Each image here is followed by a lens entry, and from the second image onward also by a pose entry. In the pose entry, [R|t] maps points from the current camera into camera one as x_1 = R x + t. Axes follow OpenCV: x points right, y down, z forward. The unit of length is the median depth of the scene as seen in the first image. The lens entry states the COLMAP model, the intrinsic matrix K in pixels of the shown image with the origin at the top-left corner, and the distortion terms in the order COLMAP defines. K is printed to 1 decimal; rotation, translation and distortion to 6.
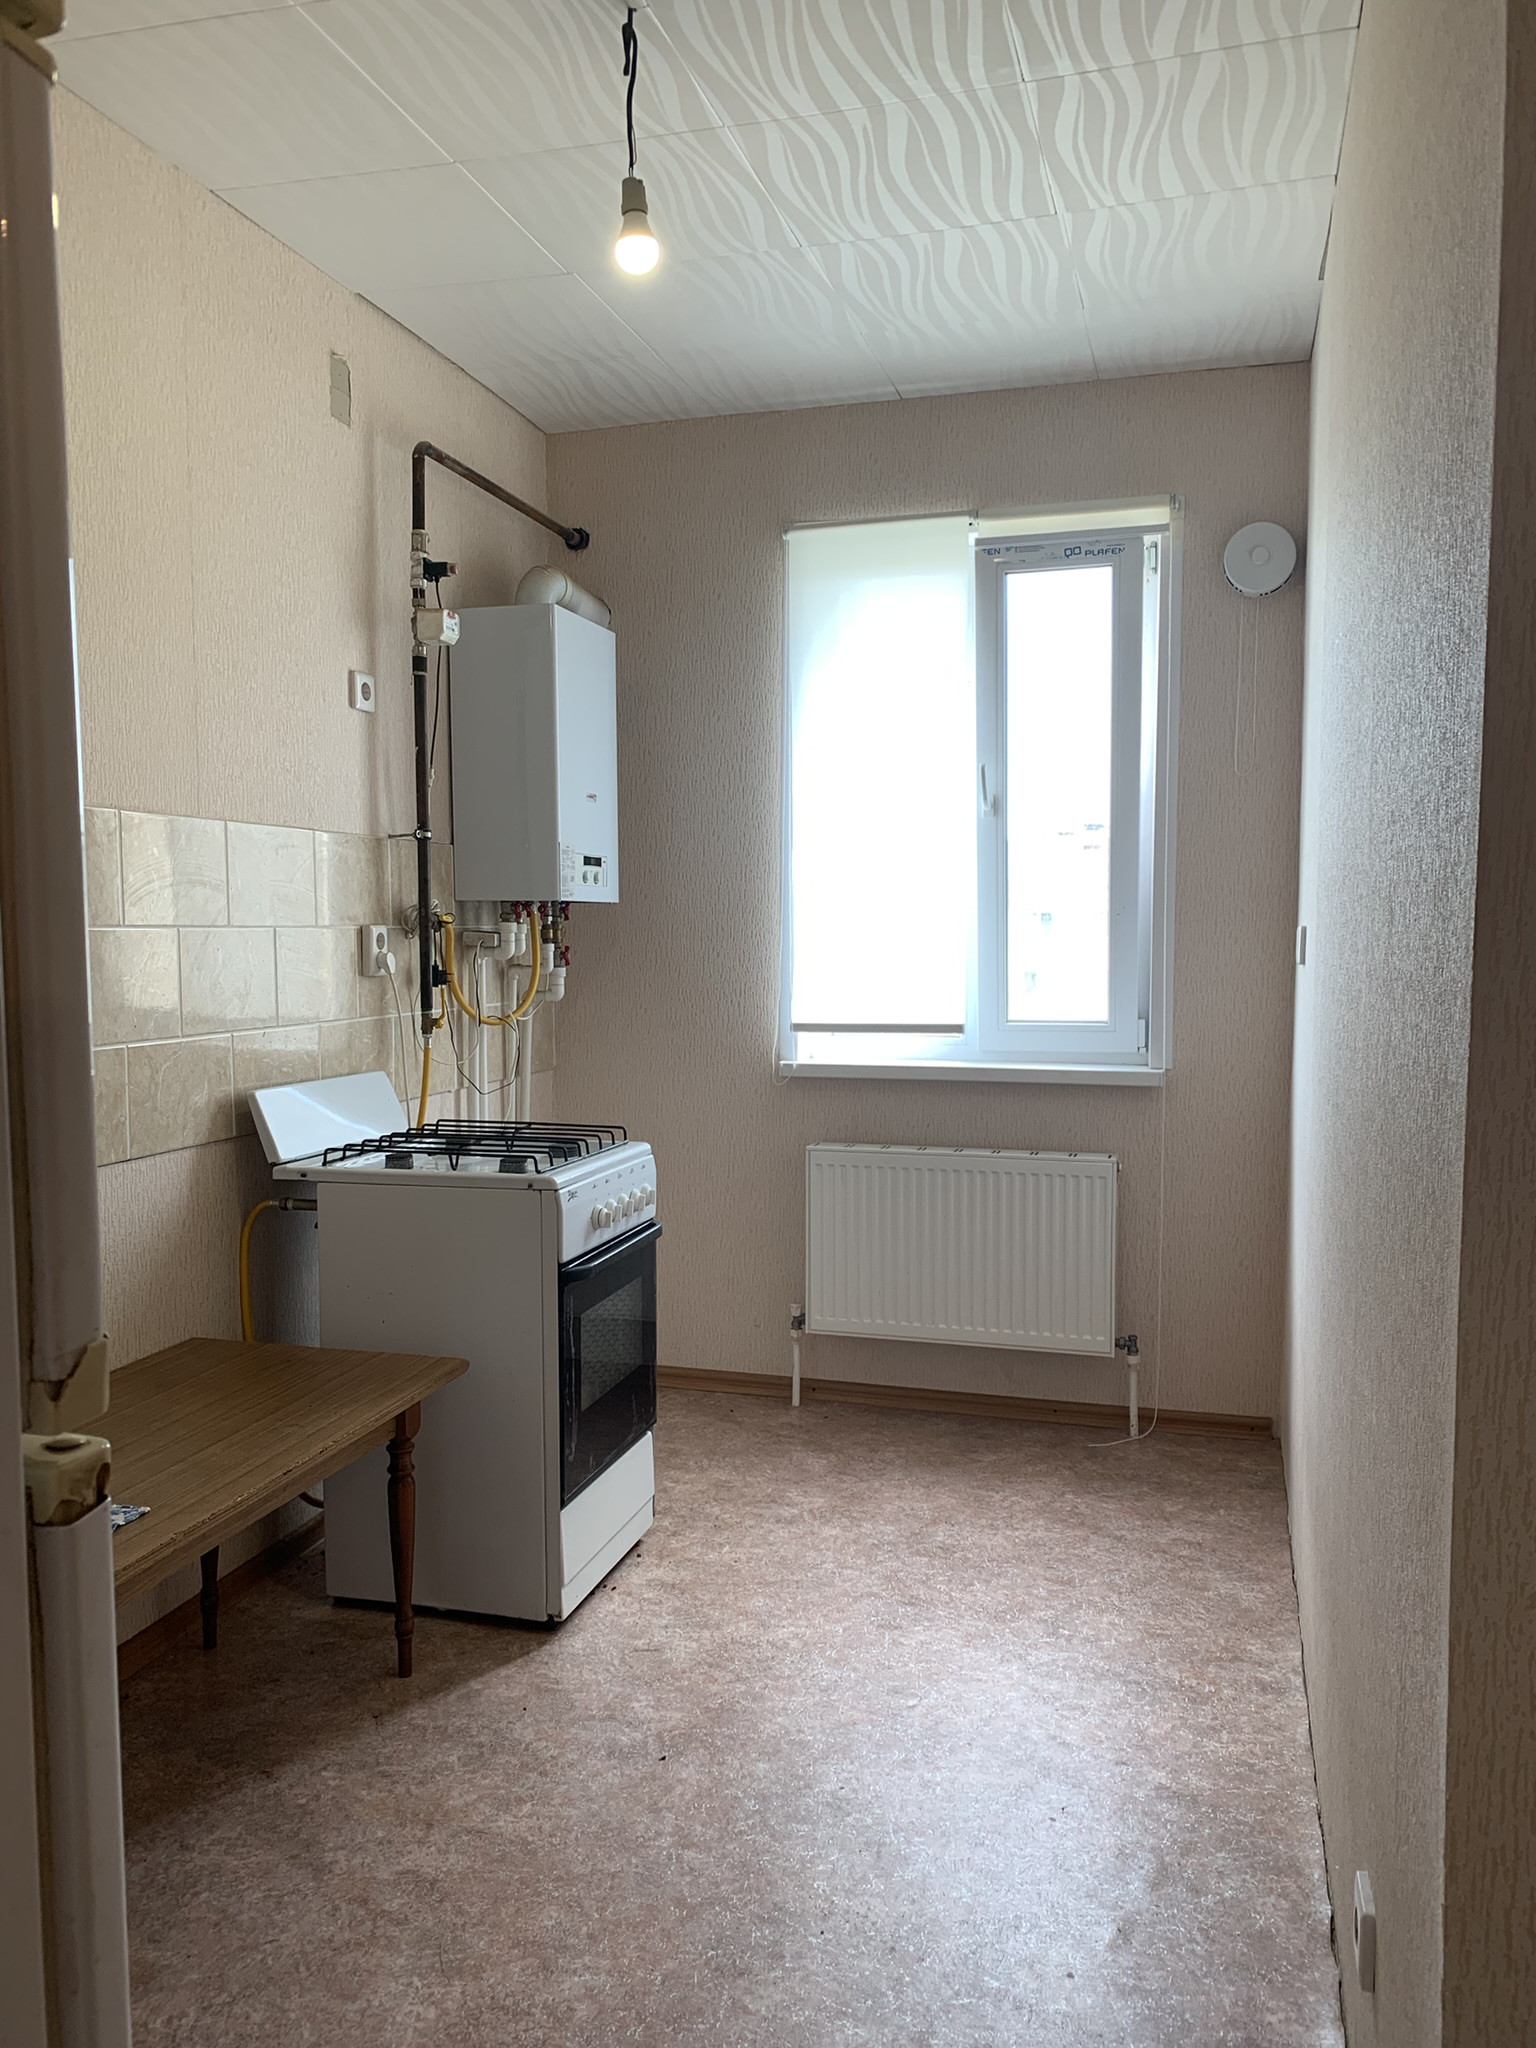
lens RADIAL K [[1585.5, 0, 764.3], [0, 1585.5, 1030.4], [0, 0, 1]] dist [0.028597, -0.015082]
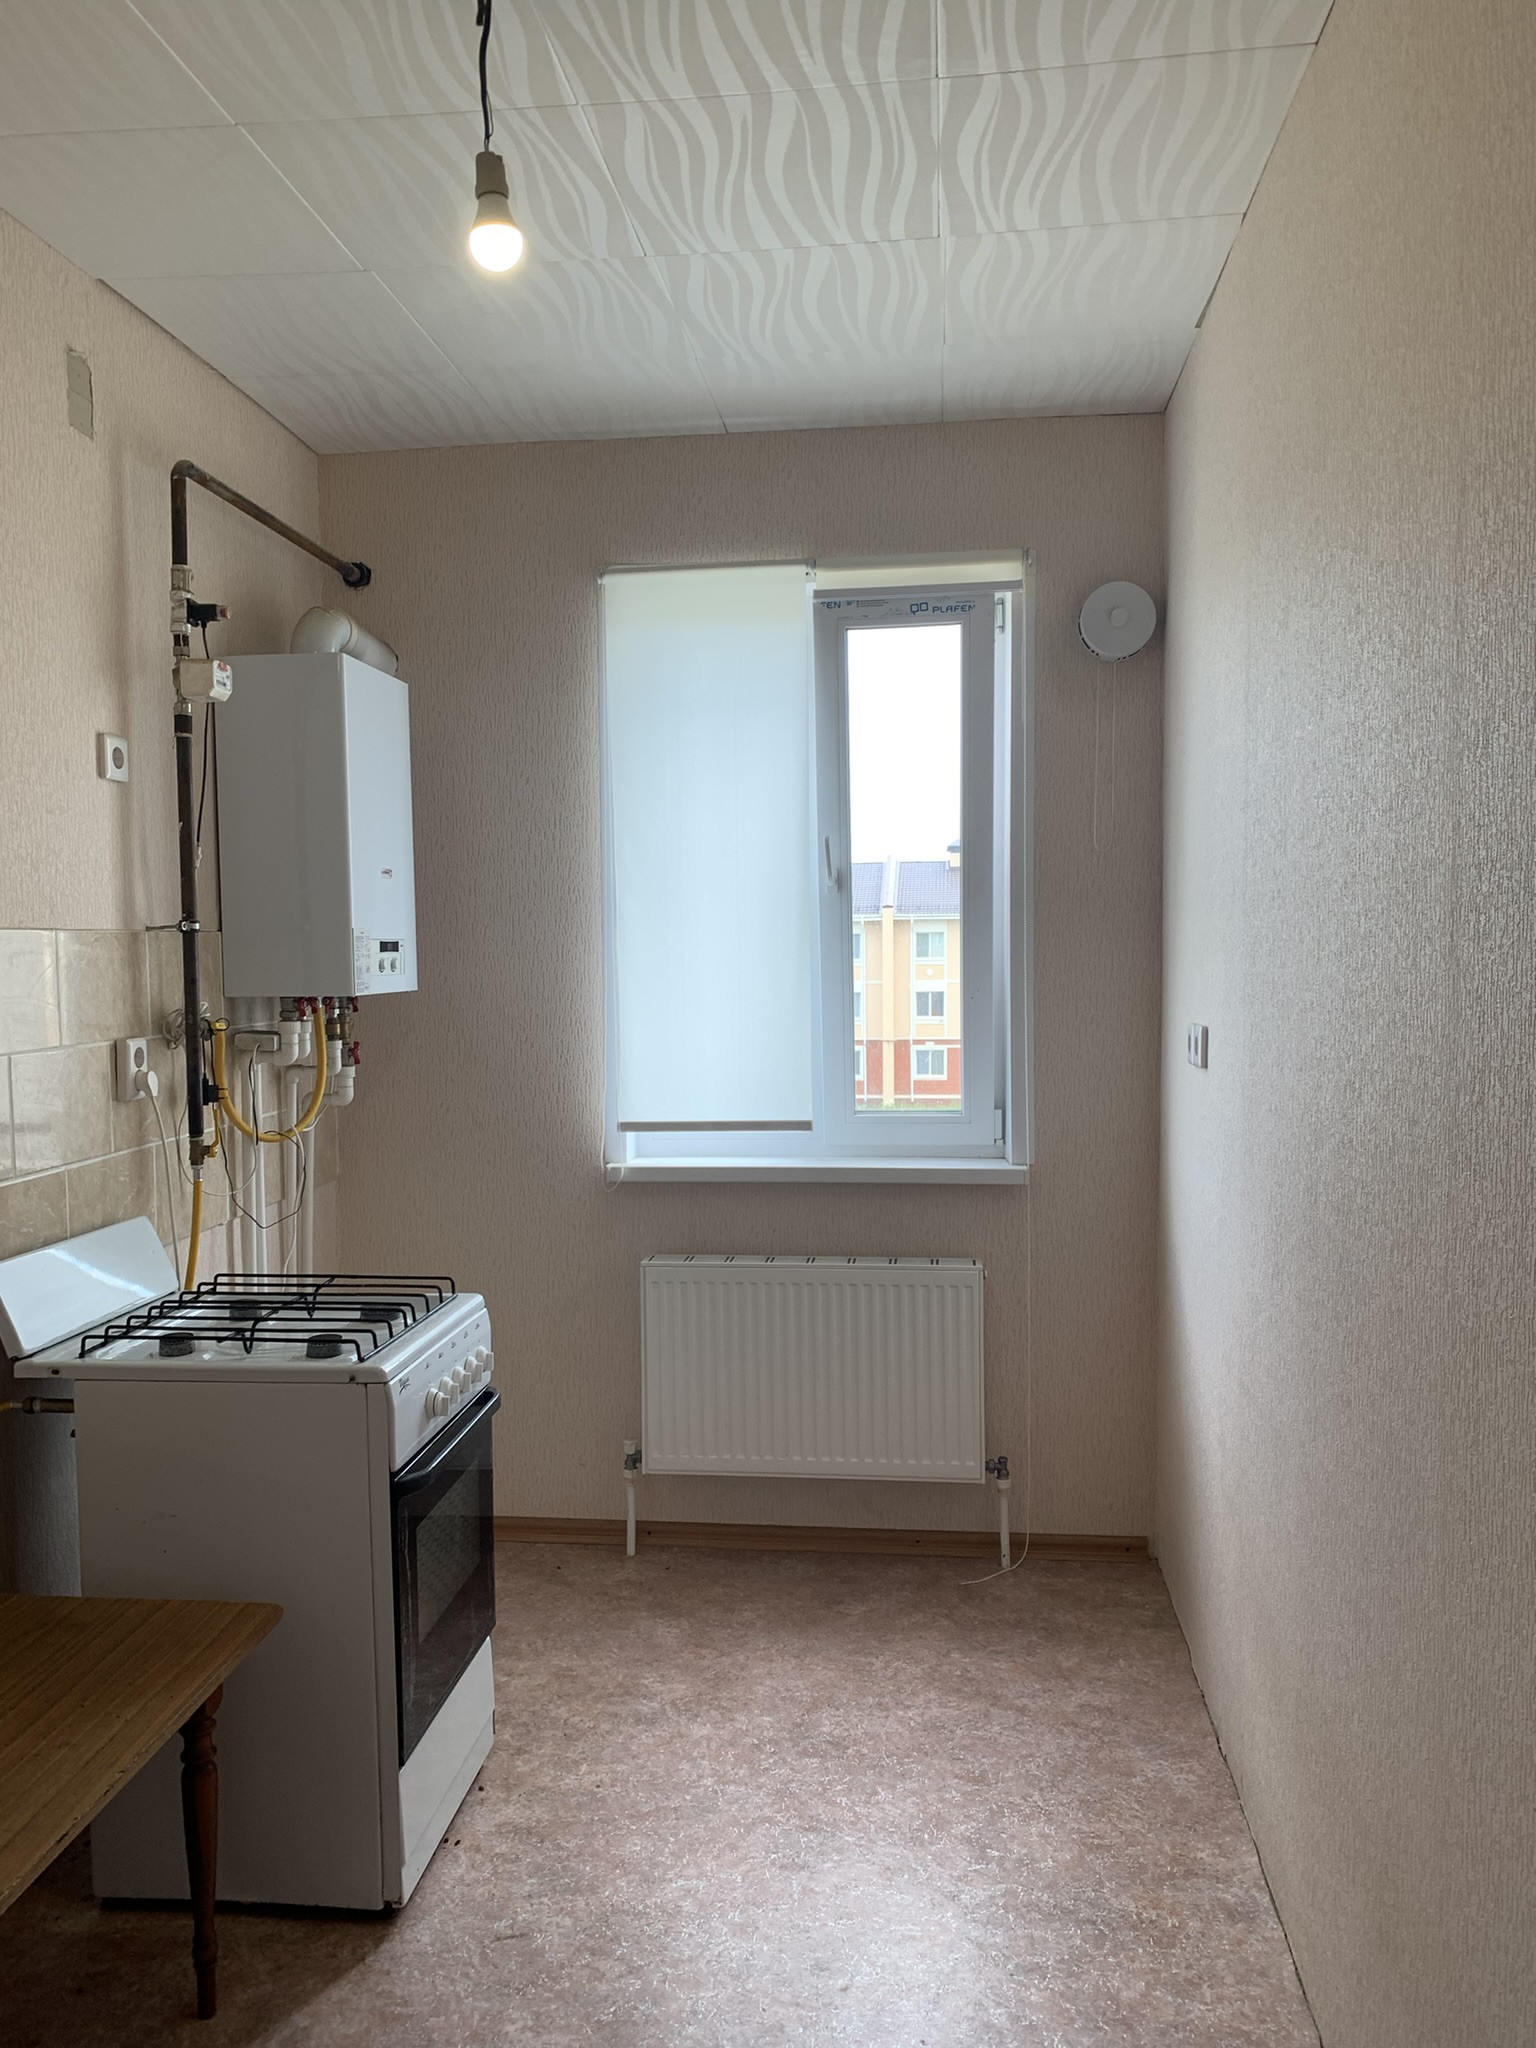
lens RADIAL K [[1585.5, 0, 764.3], [0, 1585.5, 1030.4], [0, 0, 1]] dist [0.028597, -0.015082]
pose [[0.985805, -0.020366, 0.166657, -0.059589], [0.022620, 0.999676, -0.011634, -0.053996], [-0.166366, 0.015239, 0.985946, 0.128569]]
